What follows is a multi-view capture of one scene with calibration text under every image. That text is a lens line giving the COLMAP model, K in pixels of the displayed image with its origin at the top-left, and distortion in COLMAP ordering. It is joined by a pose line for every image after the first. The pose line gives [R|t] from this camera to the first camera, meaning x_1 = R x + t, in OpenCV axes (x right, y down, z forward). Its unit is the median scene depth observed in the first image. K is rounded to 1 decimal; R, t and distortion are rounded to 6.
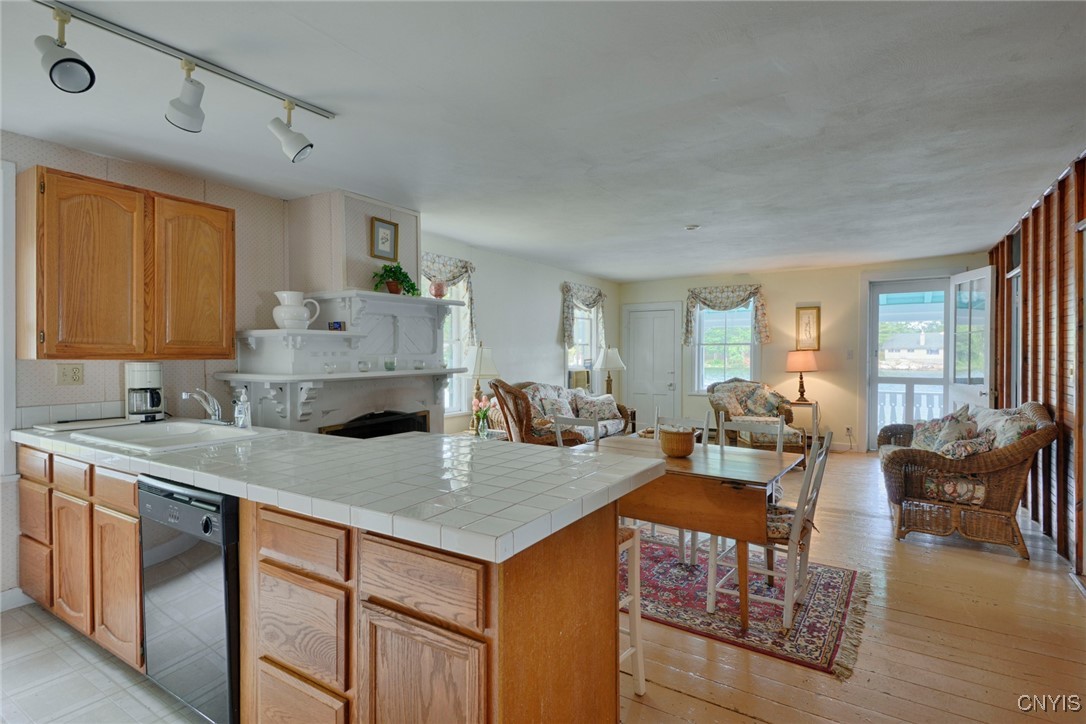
lens RADIAL K [[550.7, 0, 544.2], [0, 550.7, 357.6], [0, 0, 1]] dist [0.048980, -0.000419]
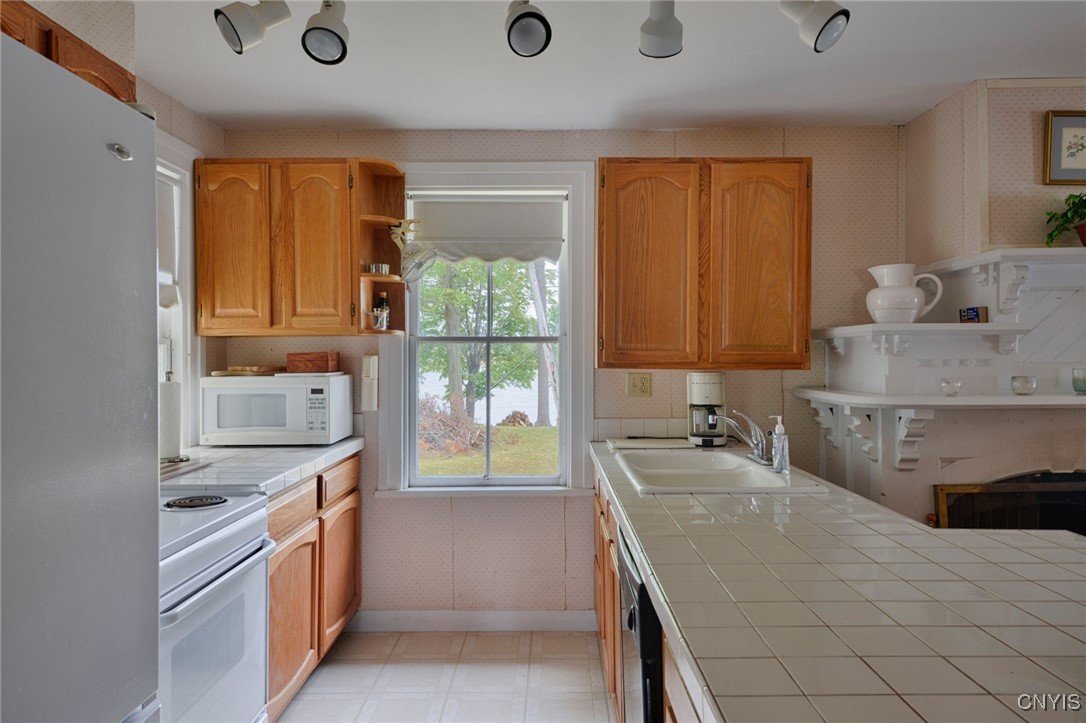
lens RADIAL K [[739.8, 0, 543.5], [0, 739.8, 354.9], [0, 0, 1]] dist [0.032692, -0.007463]
pose [[0.533866, -0.003143, -0.845563, 0.048045], [-0.005372, 0.999960, -0.007108, -0.006109], [0.845552, 0.008337, 0.533828, 0.184378]]
